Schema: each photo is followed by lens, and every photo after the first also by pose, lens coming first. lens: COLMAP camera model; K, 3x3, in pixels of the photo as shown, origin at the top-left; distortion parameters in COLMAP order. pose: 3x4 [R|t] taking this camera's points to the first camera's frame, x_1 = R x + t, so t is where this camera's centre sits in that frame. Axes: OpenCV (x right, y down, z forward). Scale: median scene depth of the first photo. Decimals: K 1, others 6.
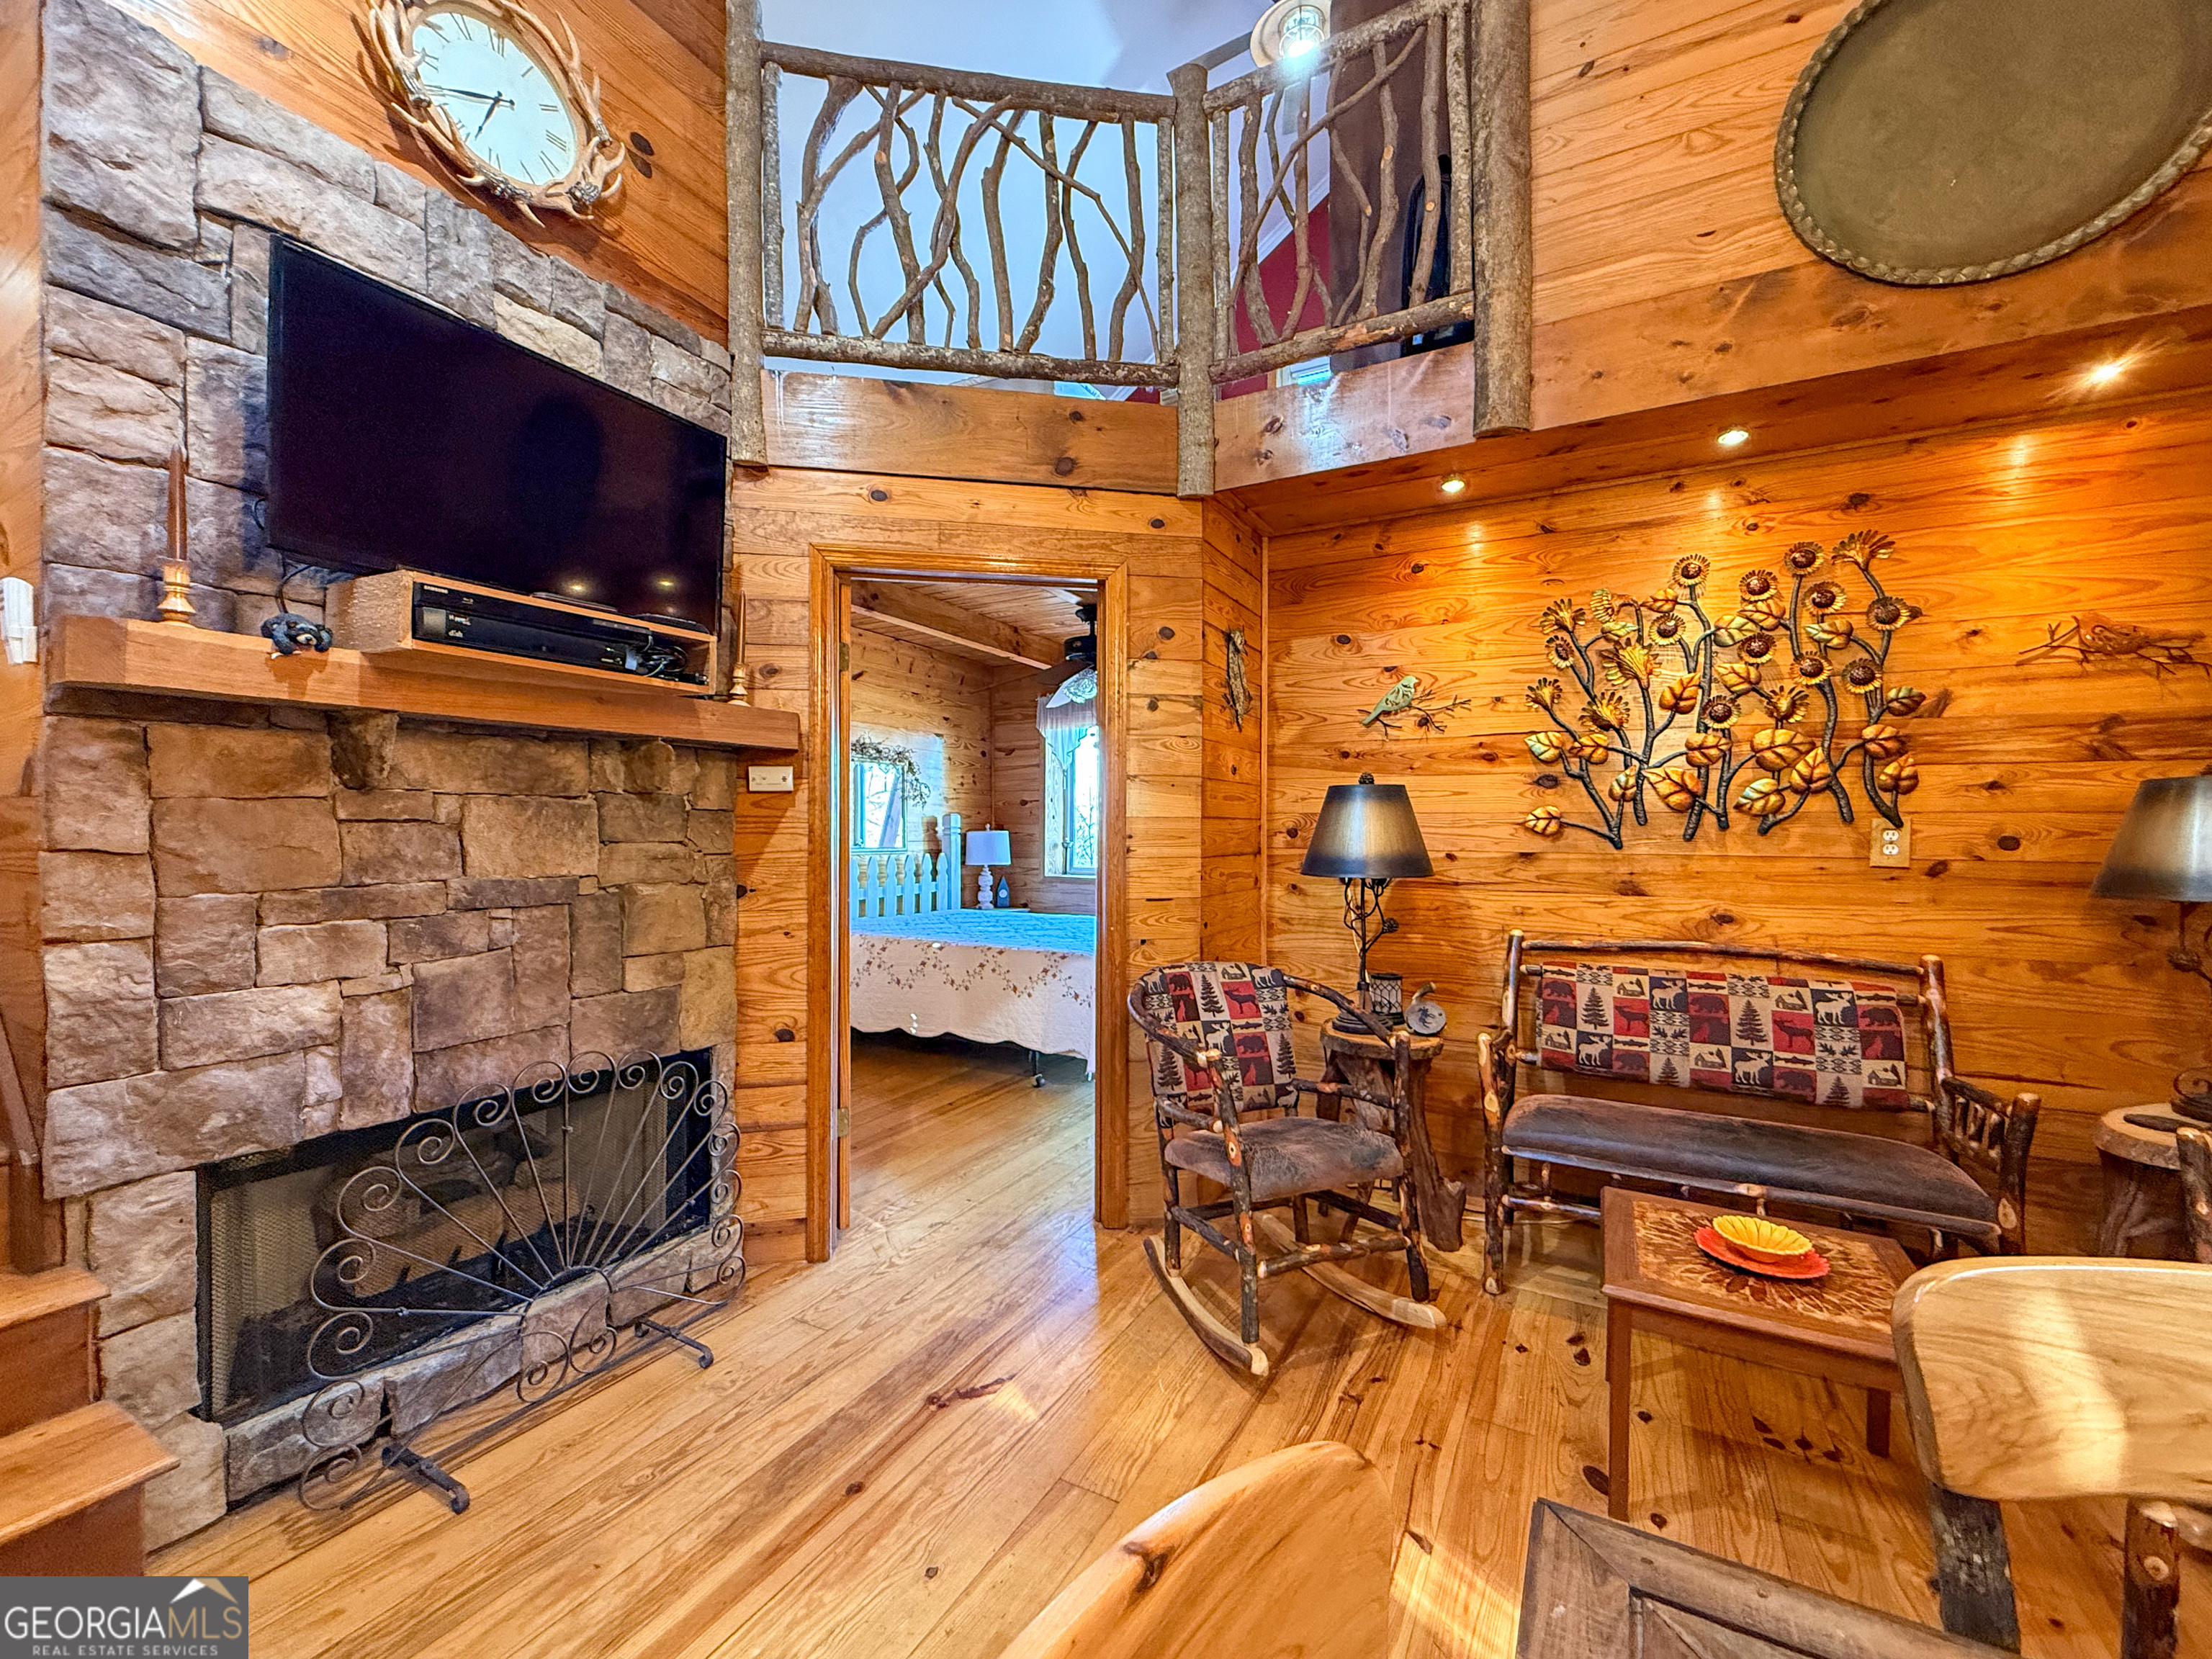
lens RADIAL K [[854.2, 0, 1099.1], [0, 854.2, 850.1], [0, 0, 1]] dist [-0.000462, 0.000193]
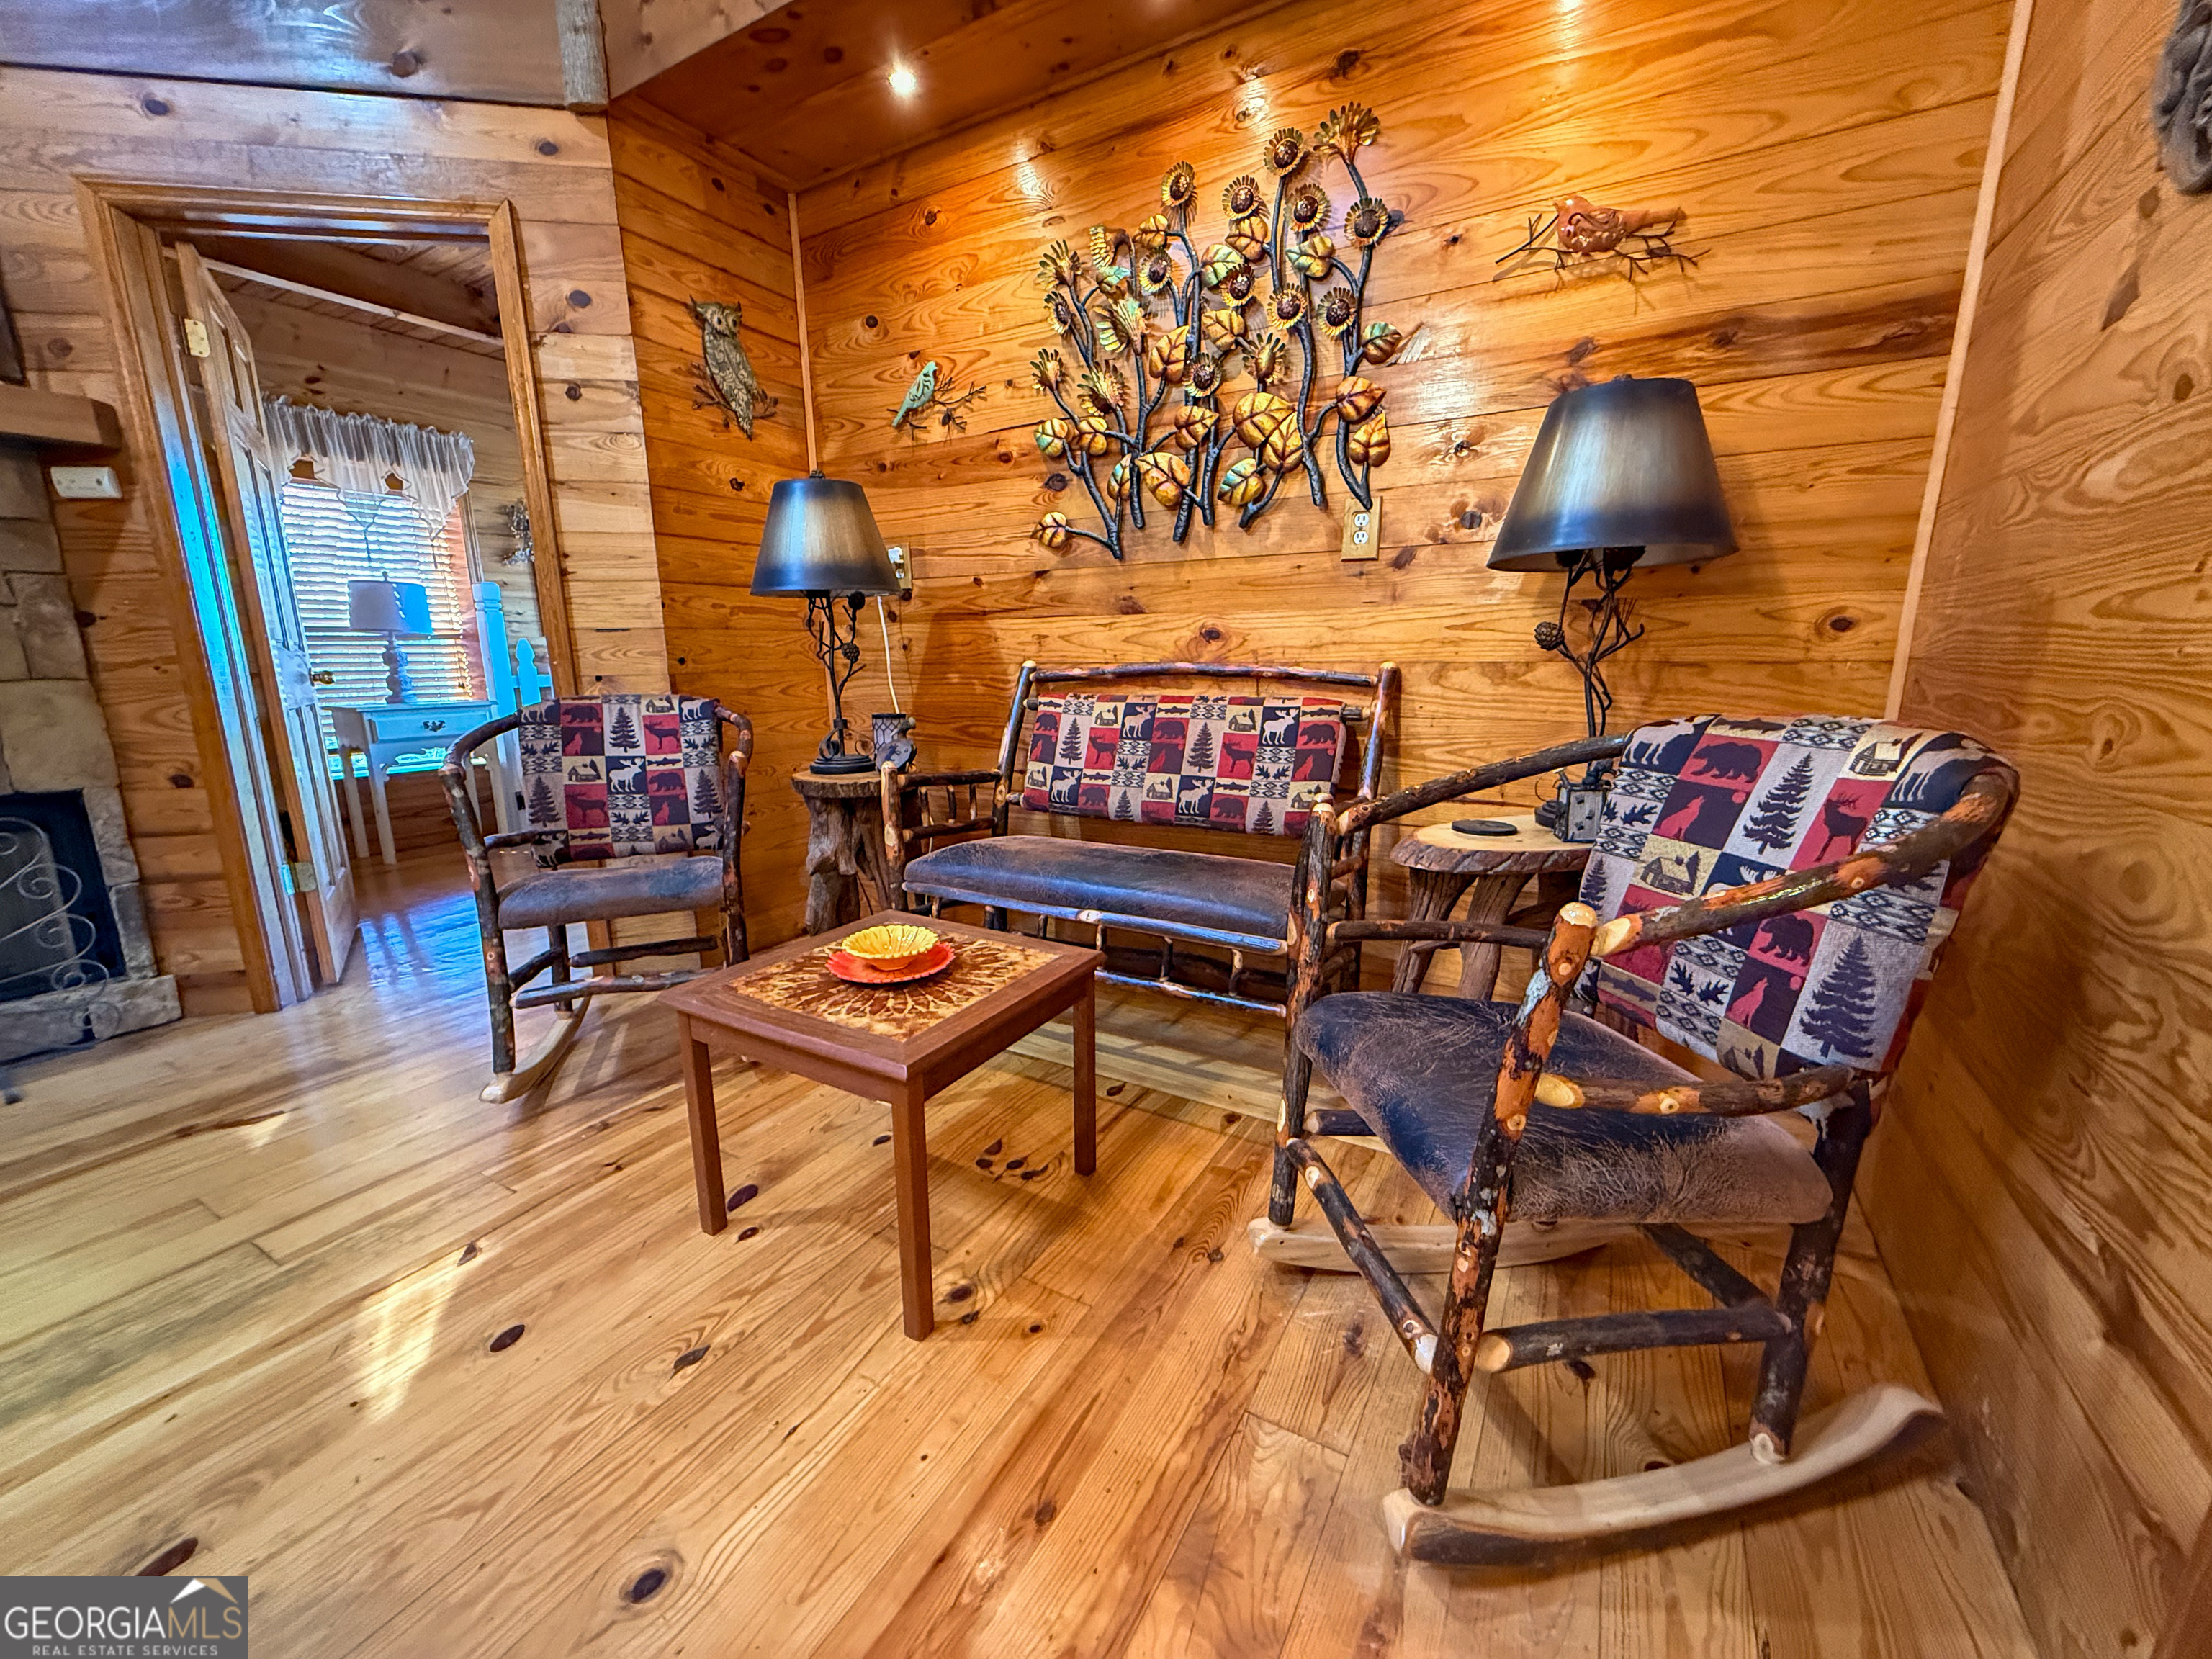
lens RADIAL K [[847.5, 0, 1068.7], [0, 847.5, 830.0], [0, 0, 1]] dist [0.000307, 0.000199]
pose [[0.999704, -0.011592, -0.021406, 0.601449], [0.015424, 0.981946, 0.188532, 0.110881], [0.018834, -0.188807, 0.981834, 0.111164]]
